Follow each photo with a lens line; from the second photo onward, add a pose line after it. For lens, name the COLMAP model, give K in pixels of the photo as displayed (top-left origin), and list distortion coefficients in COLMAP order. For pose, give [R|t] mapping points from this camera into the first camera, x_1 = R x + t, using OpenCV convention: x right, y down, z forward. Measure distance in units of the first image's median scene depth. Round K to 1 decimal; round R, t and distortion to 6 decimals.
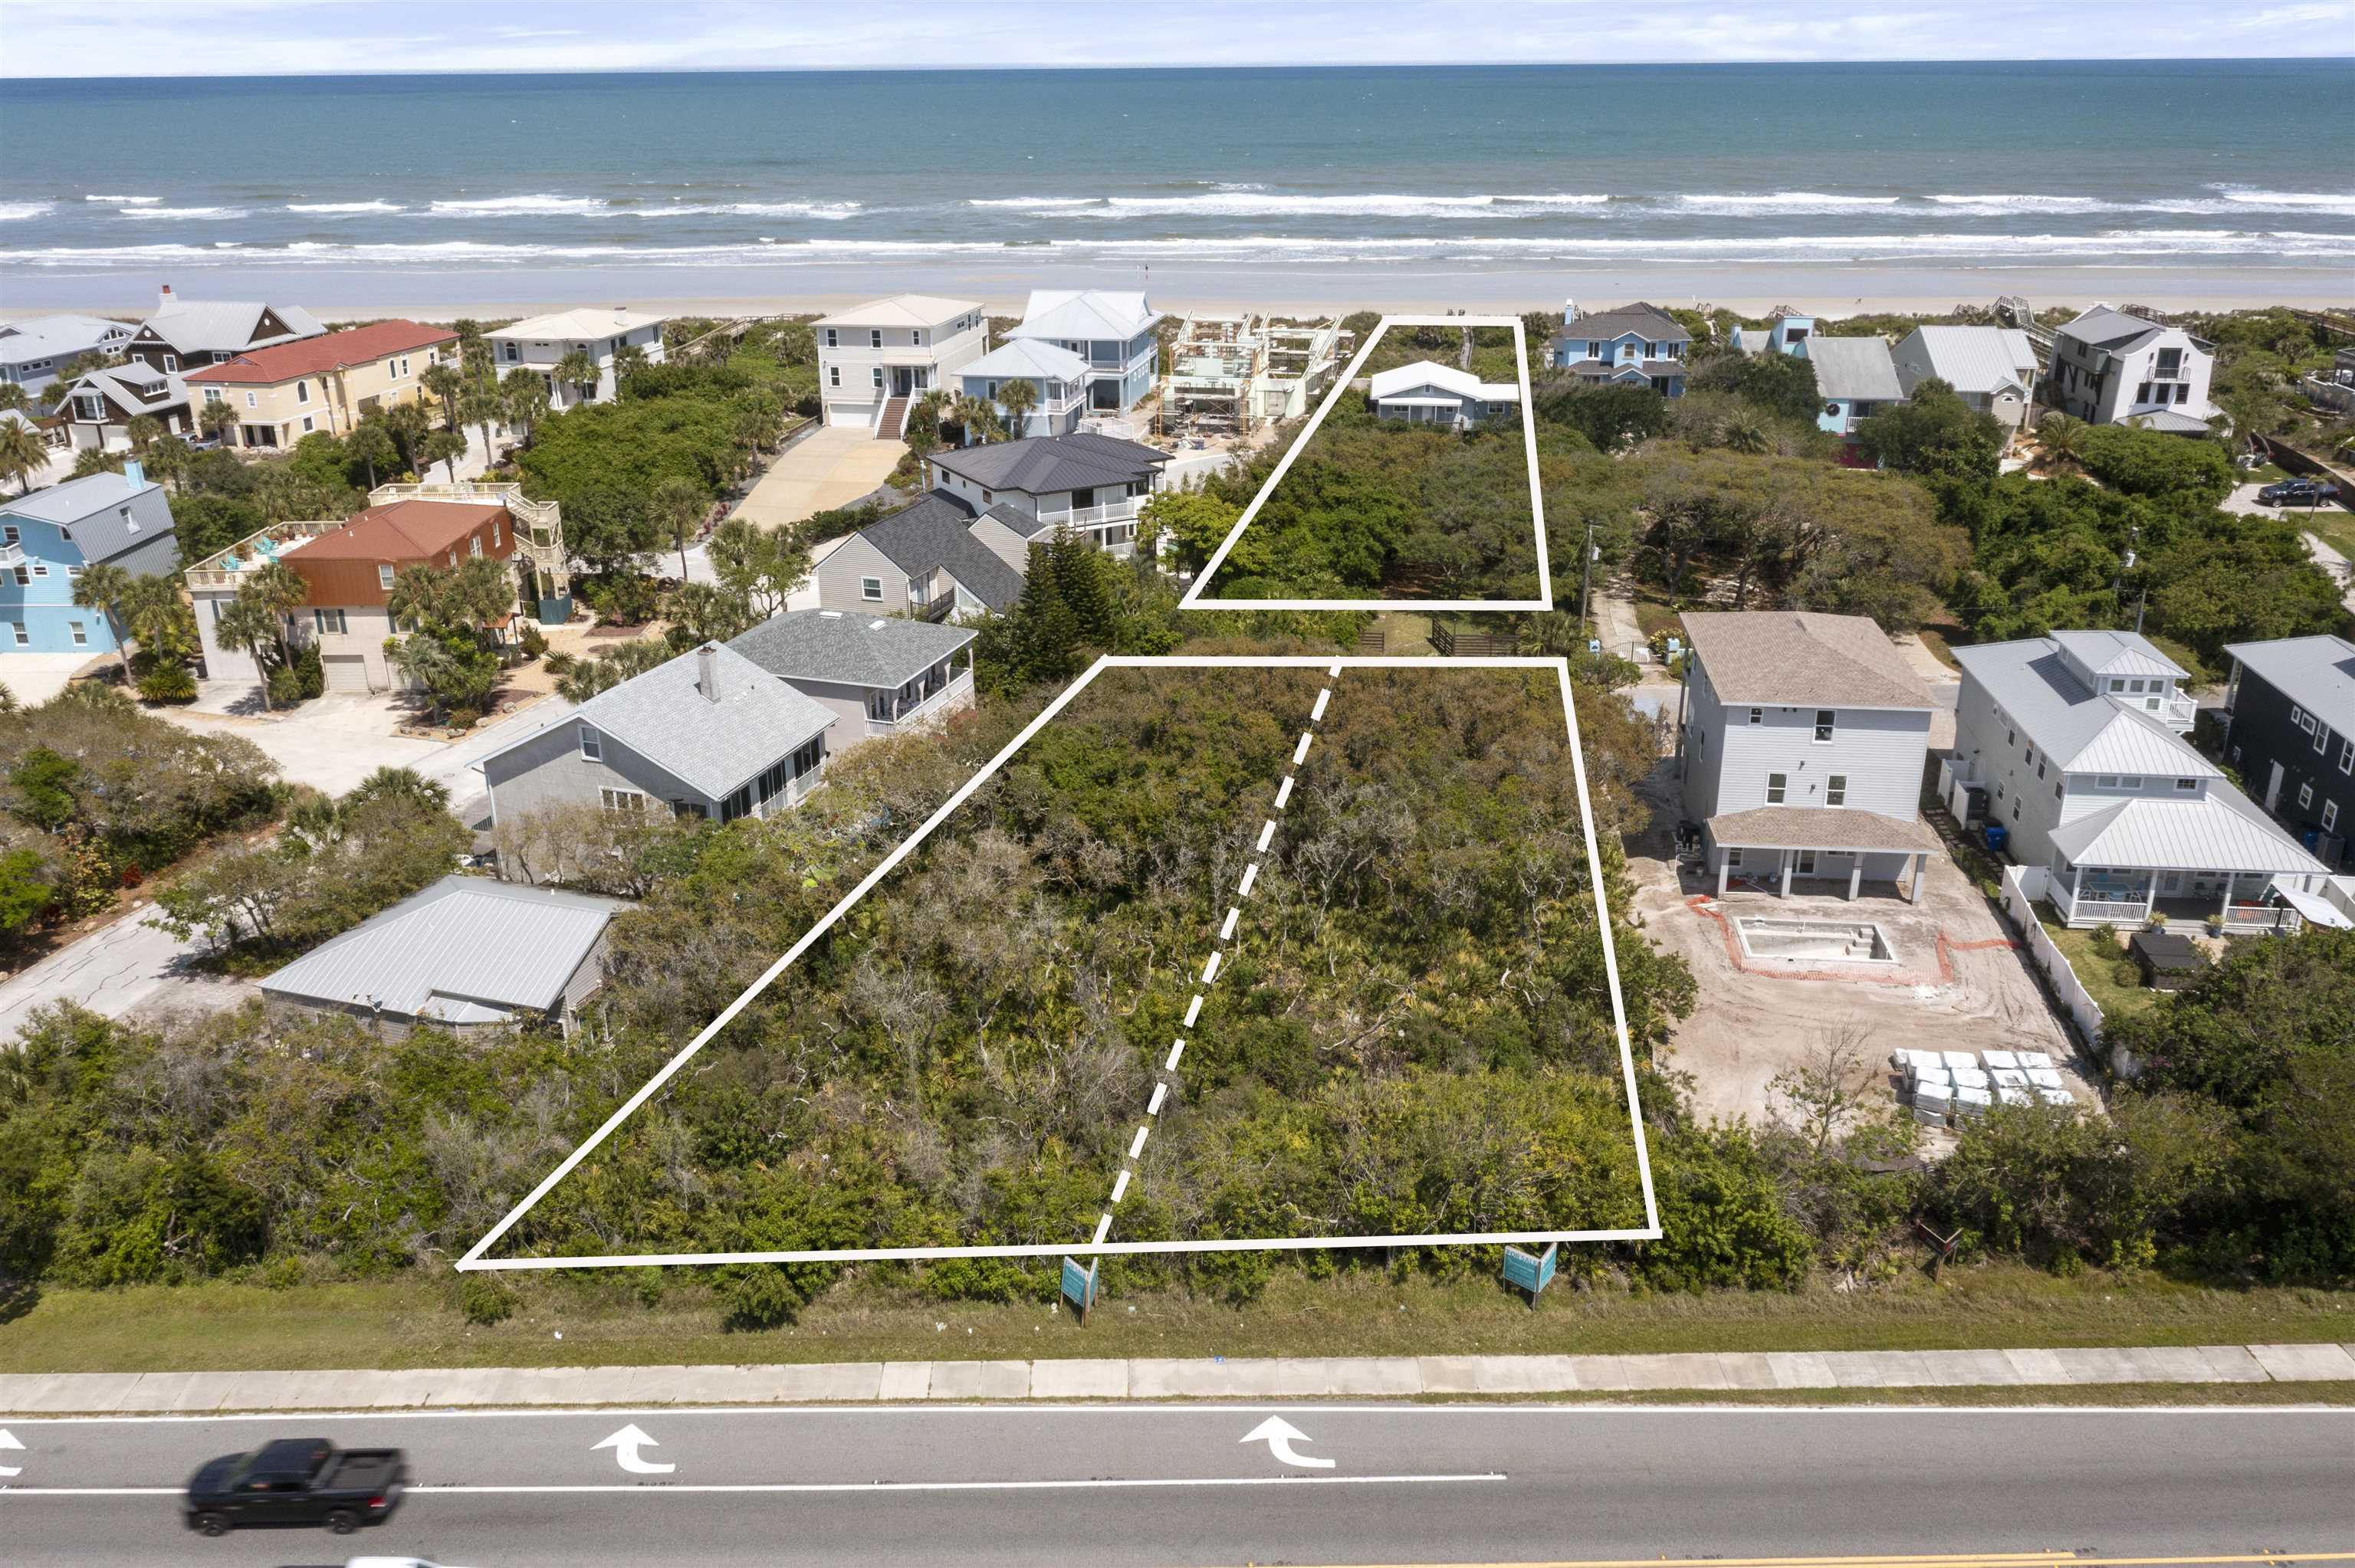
lens RADIAL K [[1848.4, 0, 1177.3], [0, 1848.4, 775.0], [0, 0, 1]] dist [-0.013908, -0.003672]
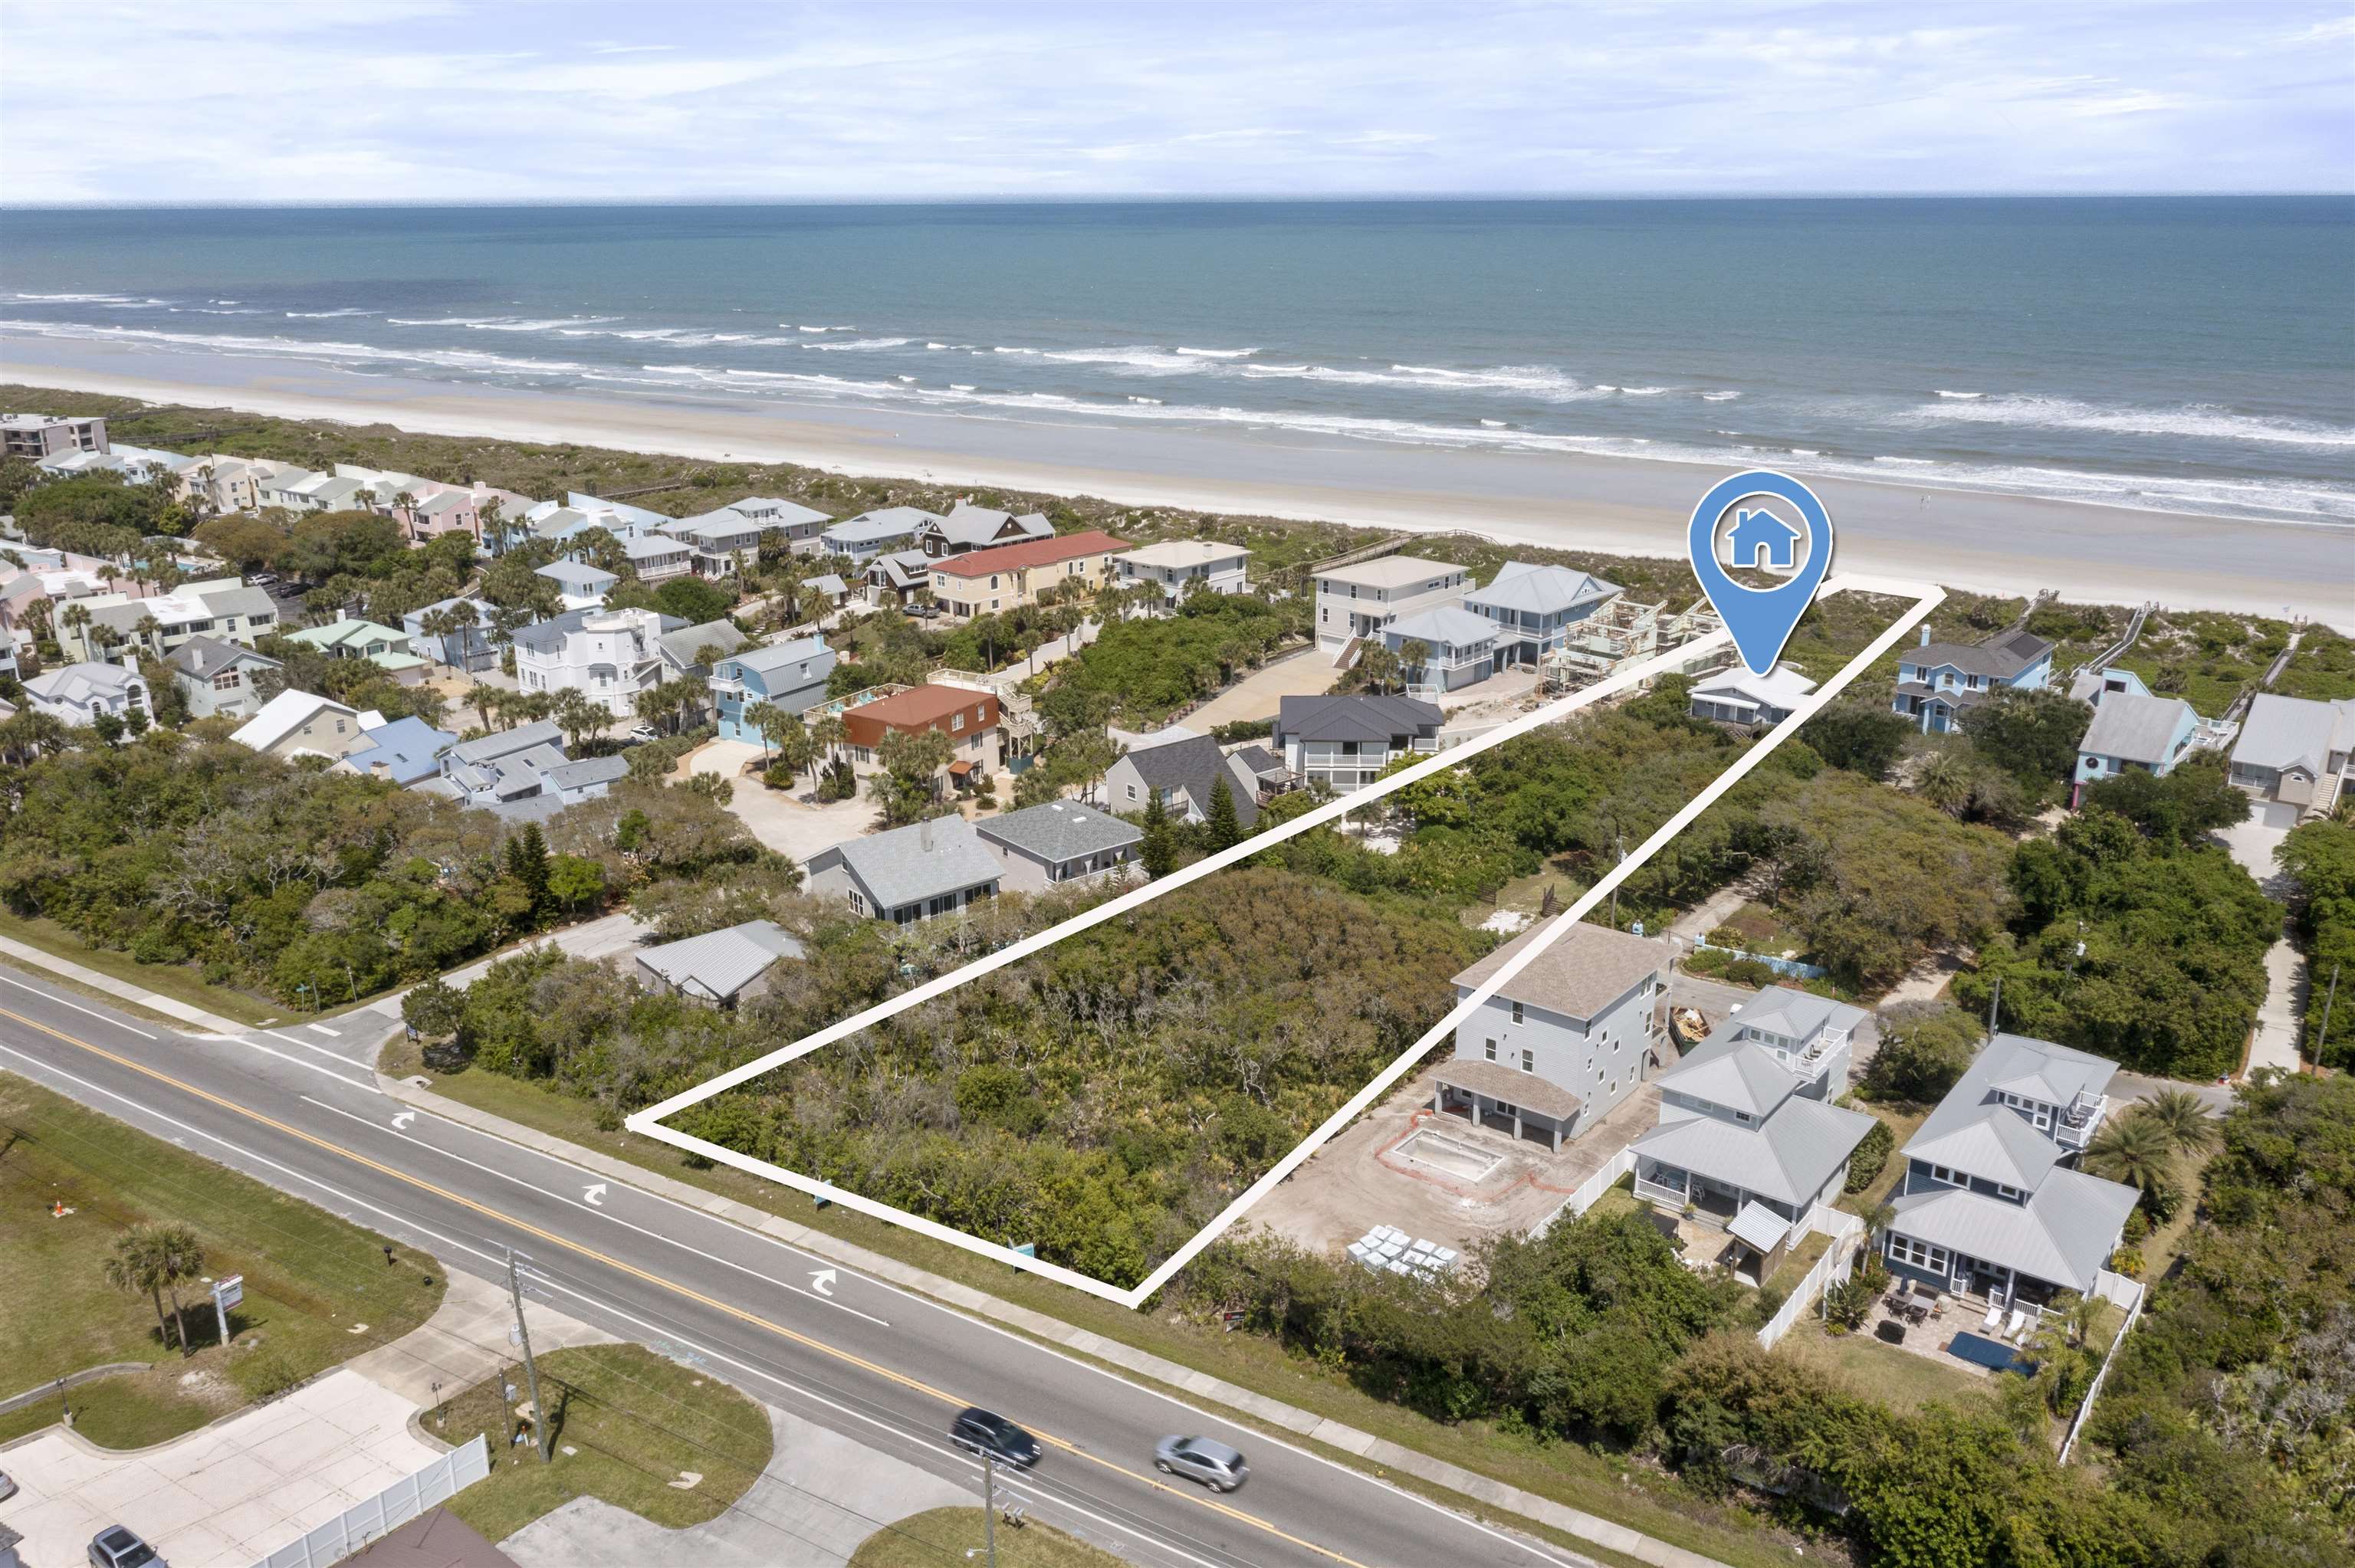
lens RADIAL K [[1848.4, 0, 1177.0], [0, 1848.4, 777.9], [0, 0, 1]] dist [-0.013908, -0.003672]
pose [[0.848467, 0.163001, -0.503522, 0.421731], [-0.192756, 0.981221, -0.007163, -0.073811], [0.492898, 0.103135, 0.863953, -0.188734]]
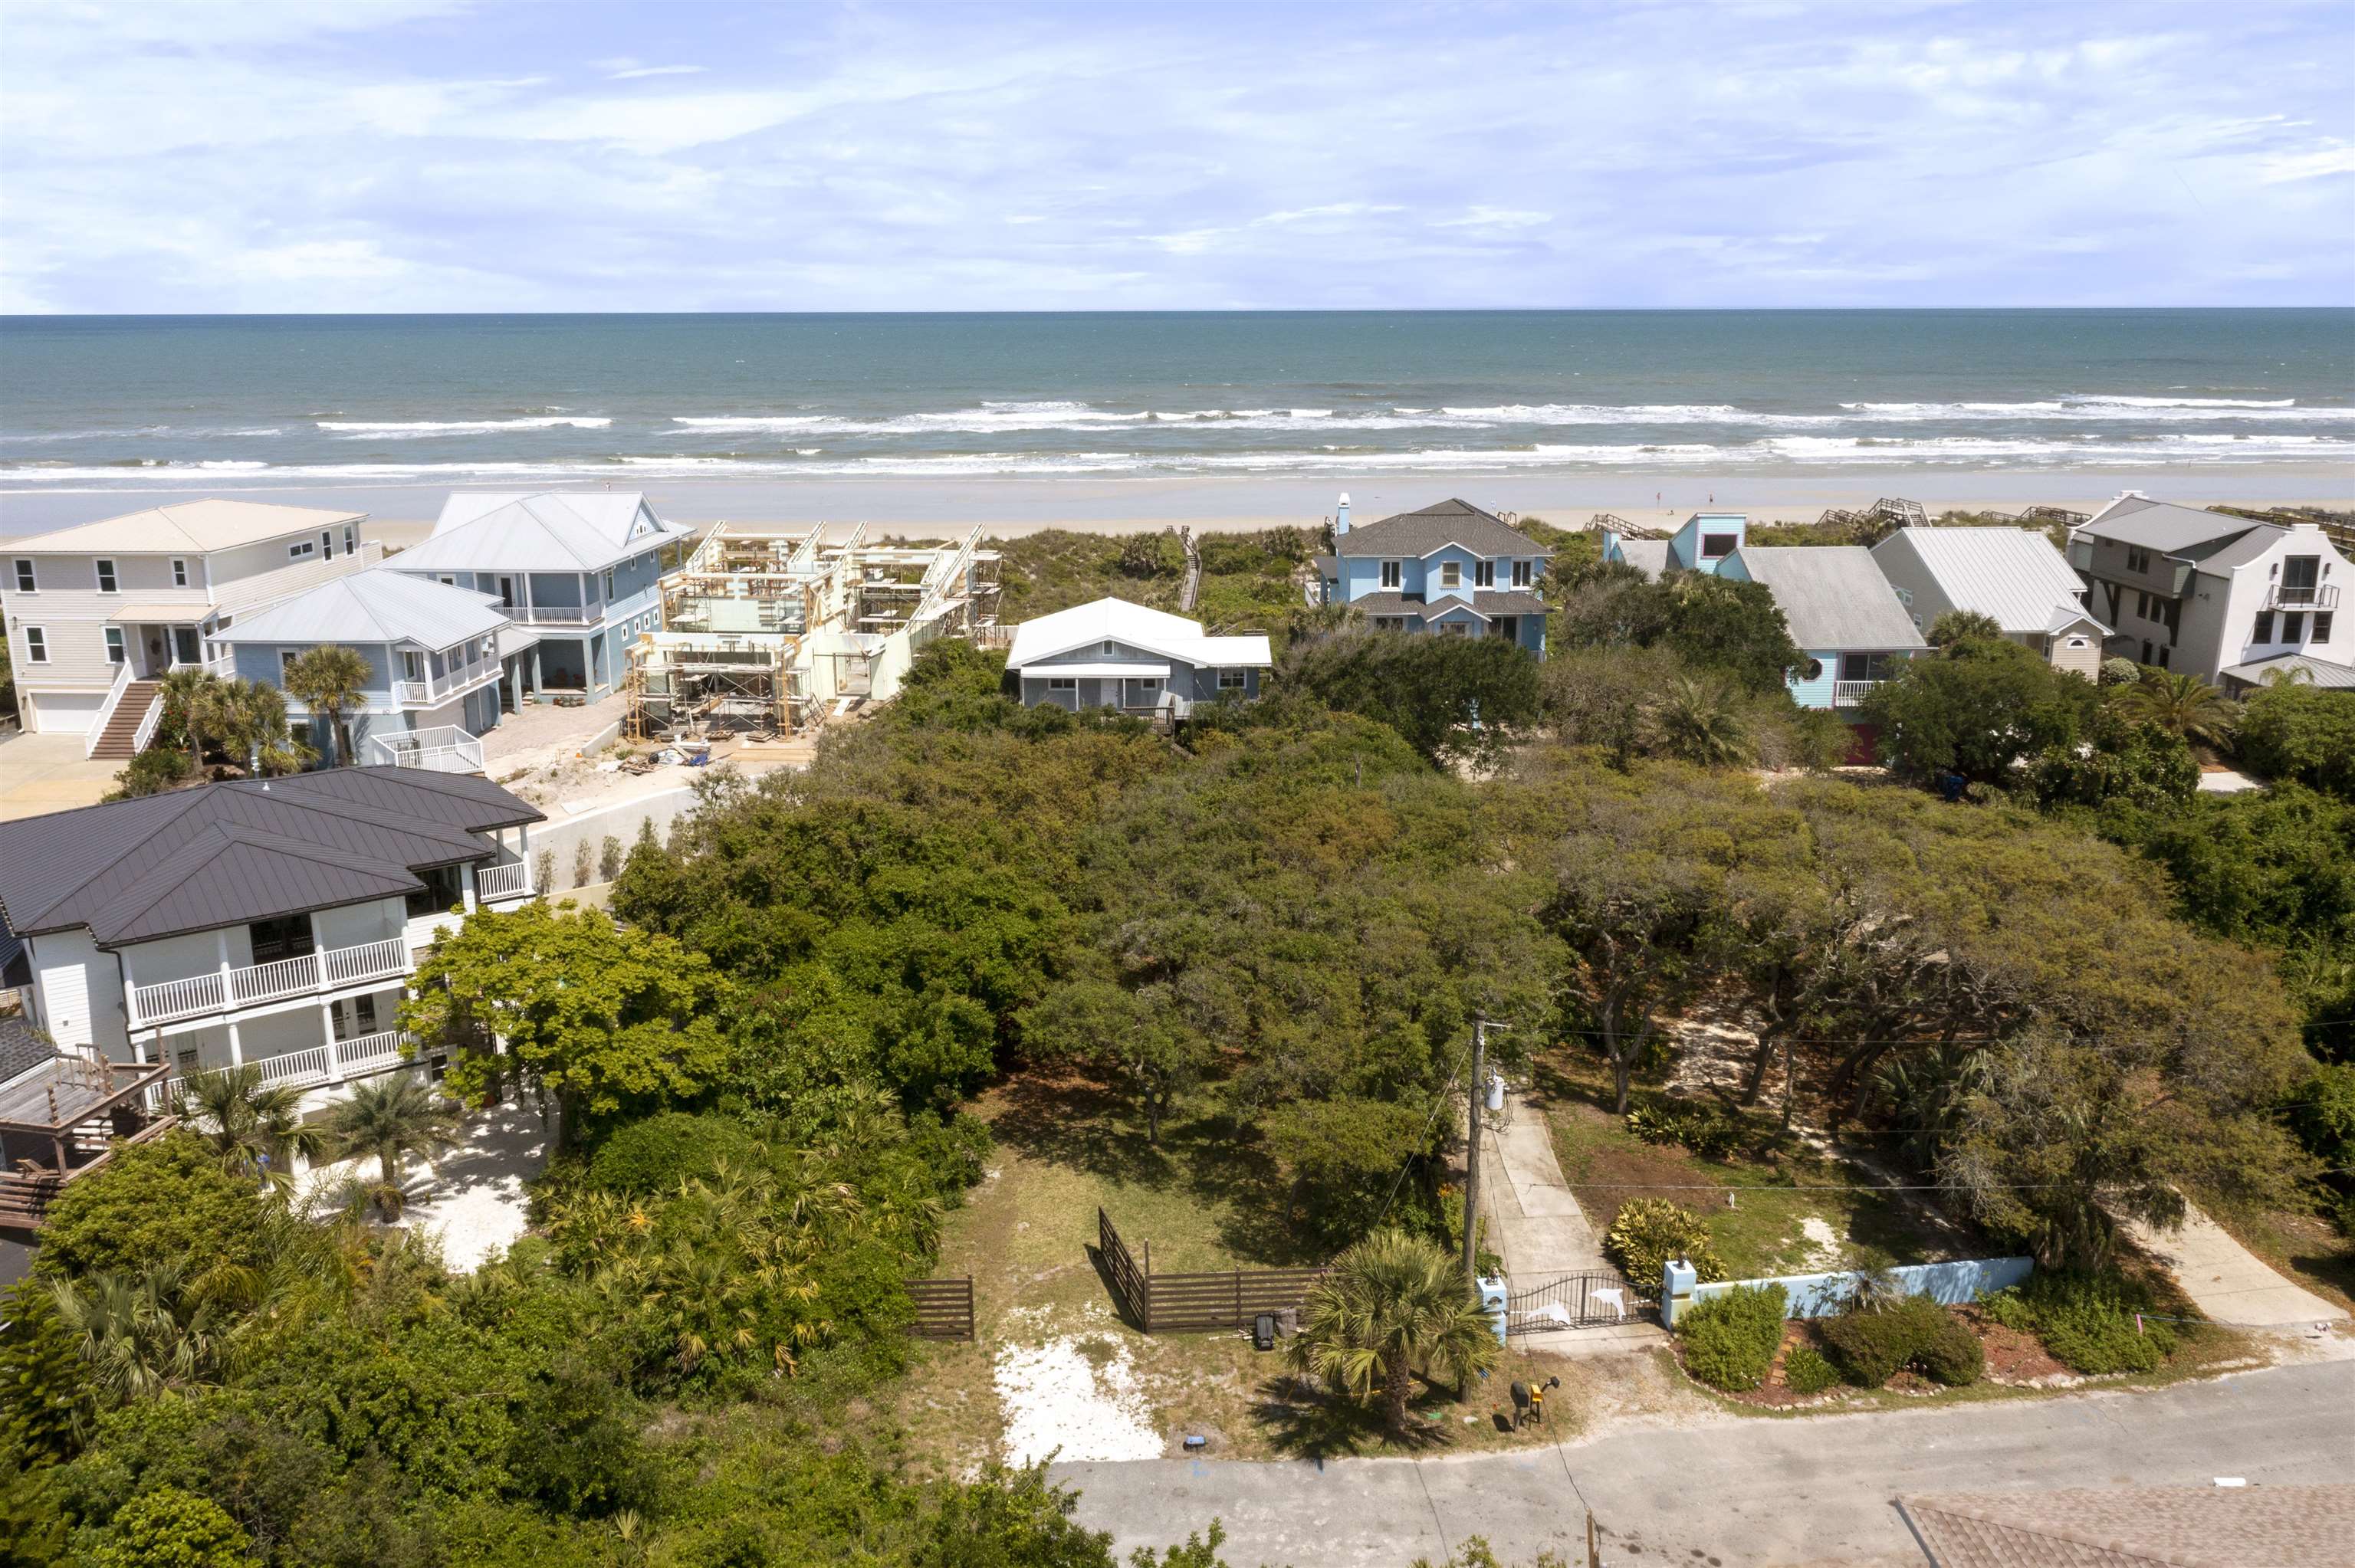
lens RADIAL K [[1848.4, 0, 1184.1], [0, 1848.4, 781.3], [0, 0, 1]] dist [-0.013908, -0.003672]
pose [[0.990603, -0.030437, 0.133338, 0.079619], [0.046067, 0.992210, -0.115747, -0.100077], [-0.128776, 0.120802, 0.984288, 0.437997]]
